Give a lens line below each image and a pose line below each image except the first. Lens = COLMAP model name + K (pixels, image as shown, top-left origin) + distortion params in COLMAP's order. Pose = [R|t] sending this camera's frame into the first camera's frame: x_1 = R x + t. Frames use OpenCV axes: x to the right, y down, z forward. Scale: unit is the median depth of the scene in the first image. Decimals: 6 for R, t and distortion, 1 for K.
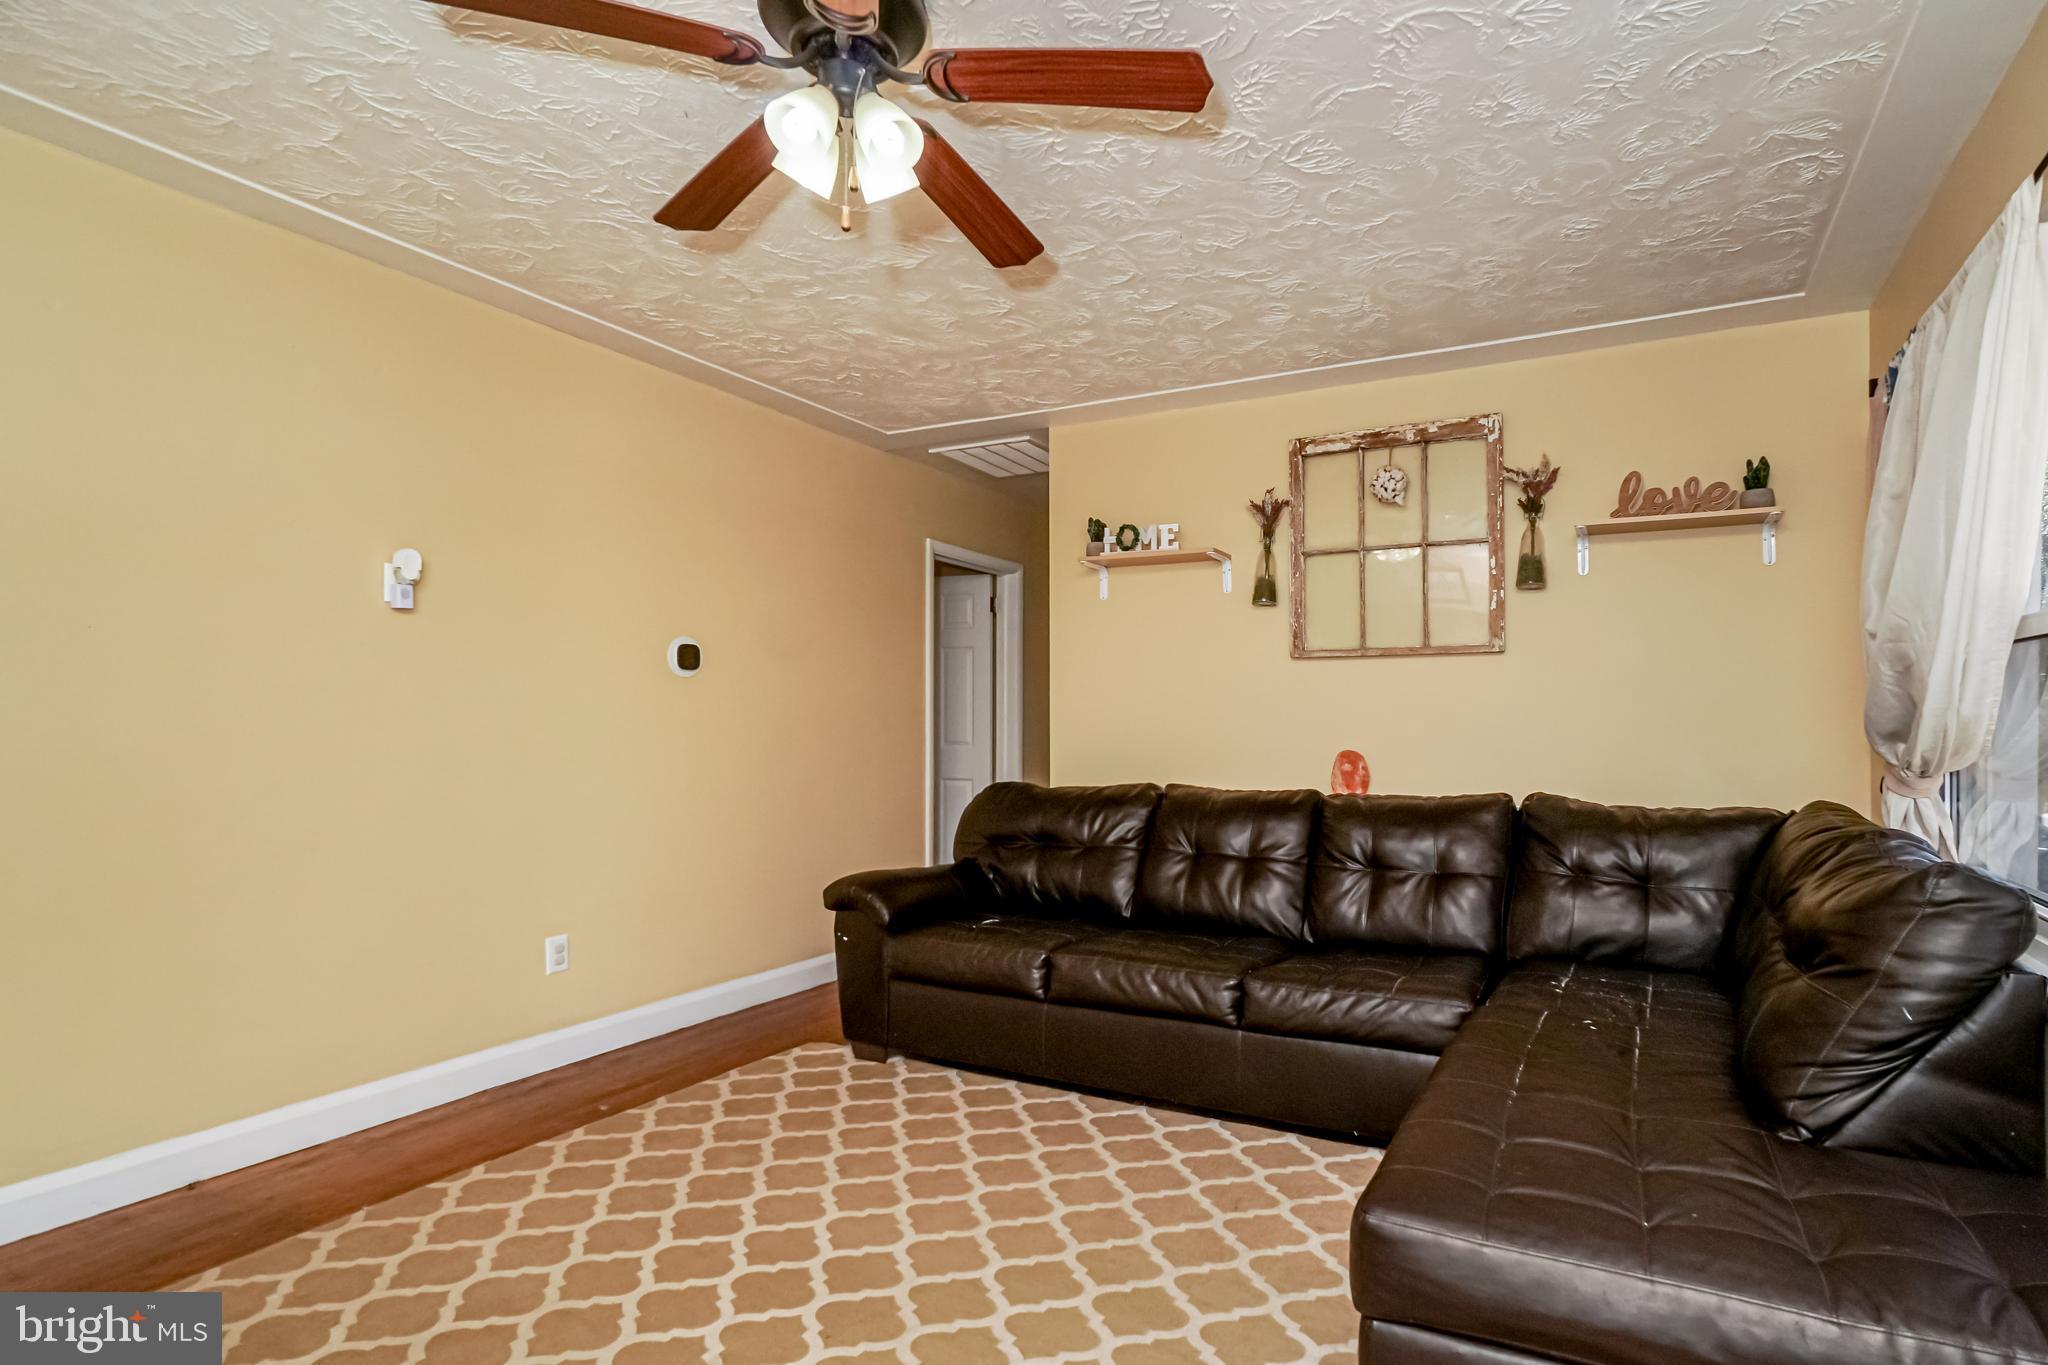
lens RADIAL K [[1070.7, 0, 1024.0], [0, 1070.7, 682.5], [0, 0, 1]] dist [-0.003769, -0.000719]
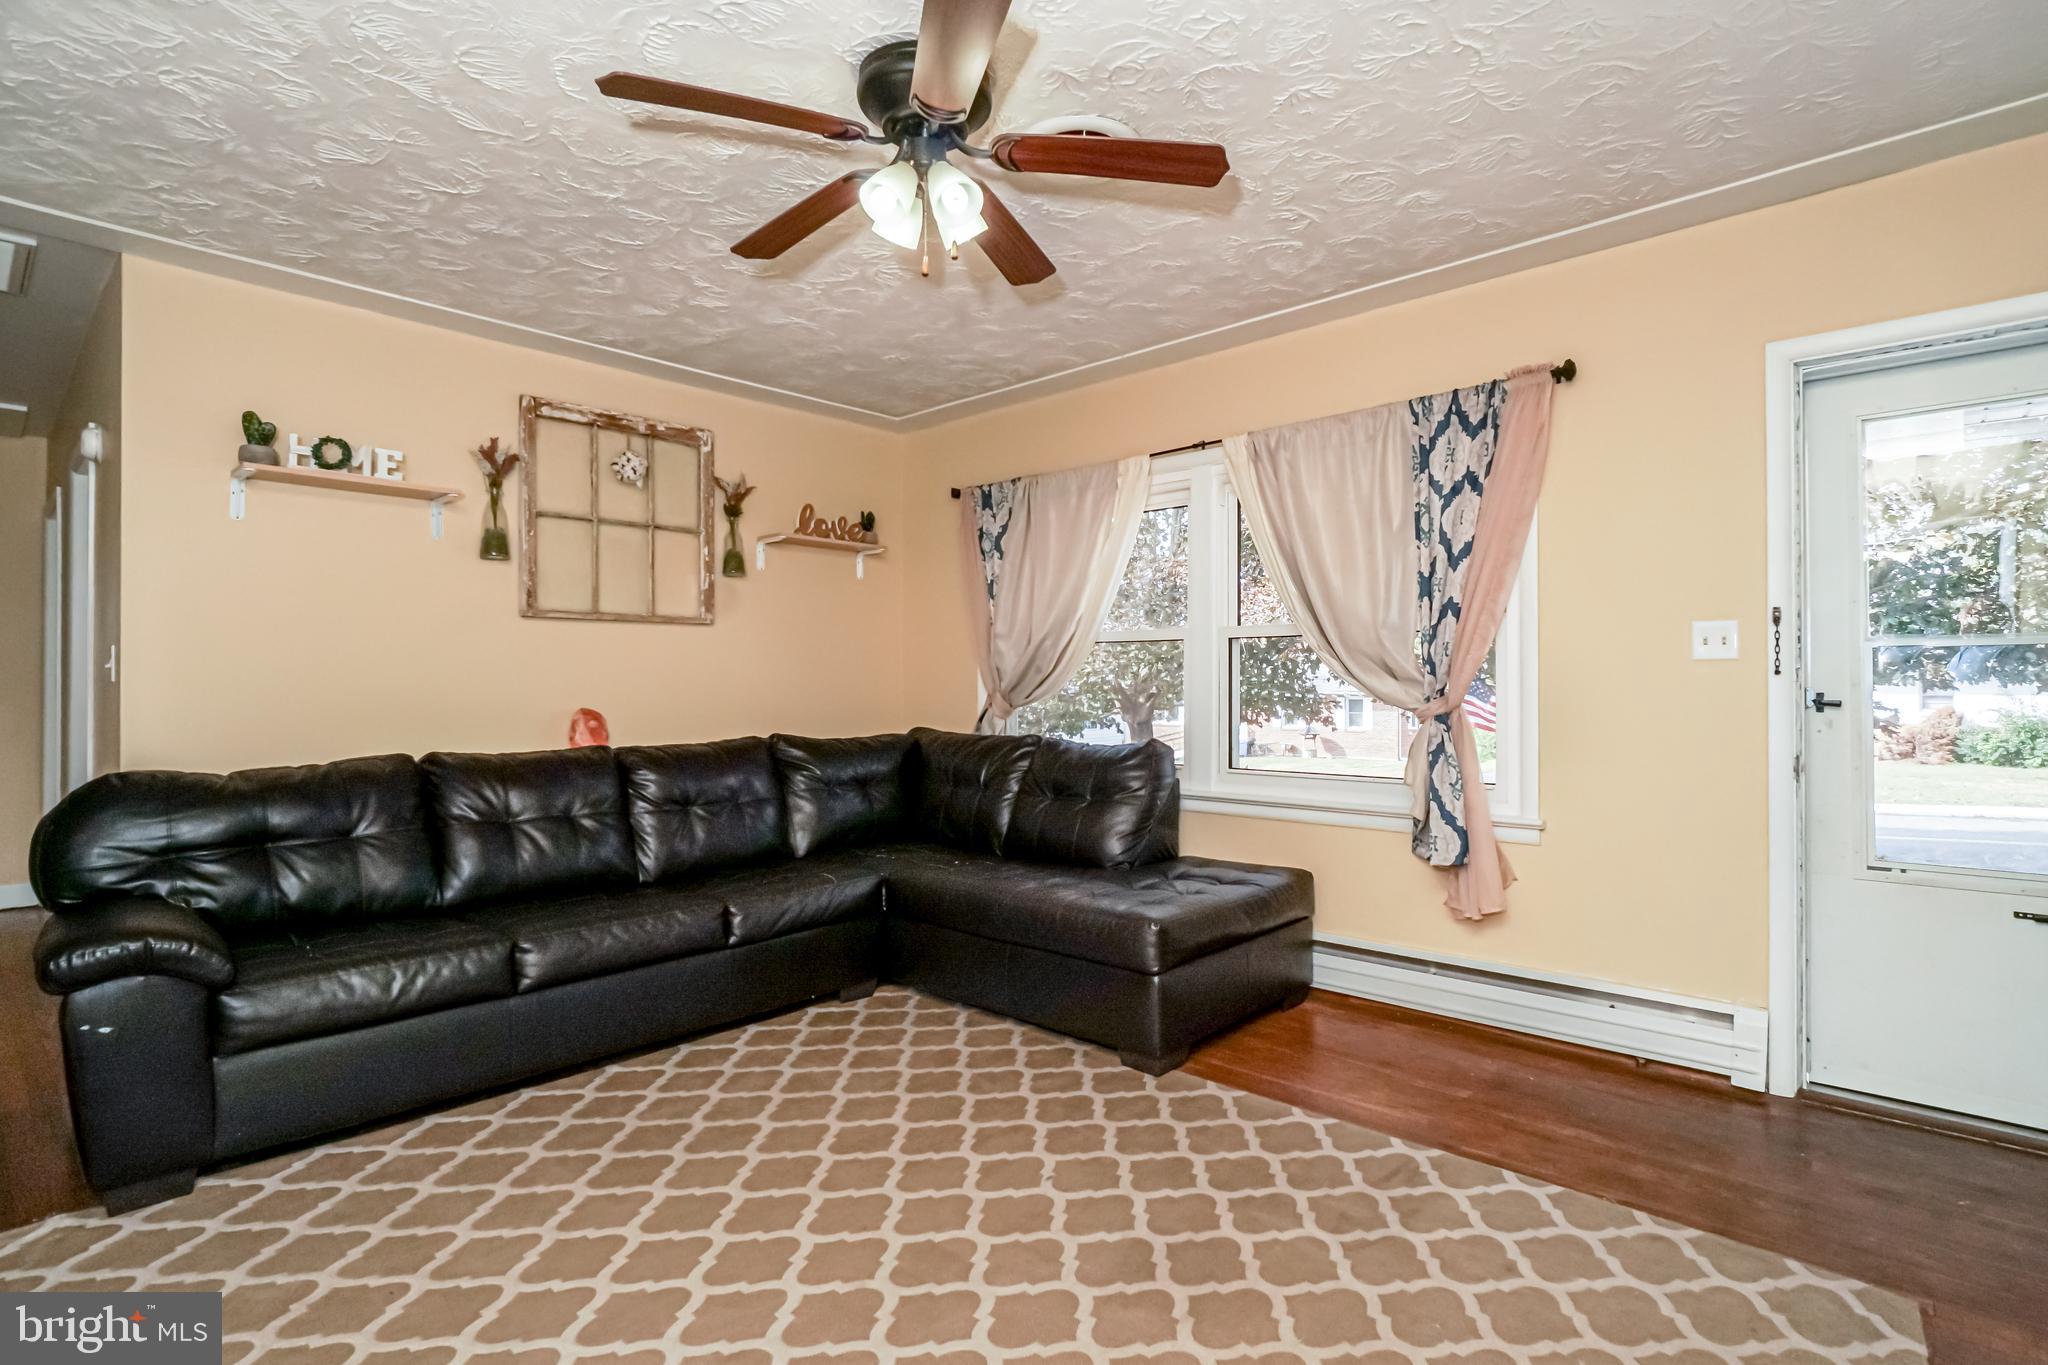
lens RADIAL K [[1029.9, 0, 1024.0], [0, 1029.9, 682.5], [0, 0, 1]] dist [0.001884, 0.000174]
pose [[0.239189, -0.004407, 0.970963, -0.599146], [-0.033067, 0.999373, 0.012682, 0.011715], [-0.970410, -0.035140, 0.238893, 0.335797]]
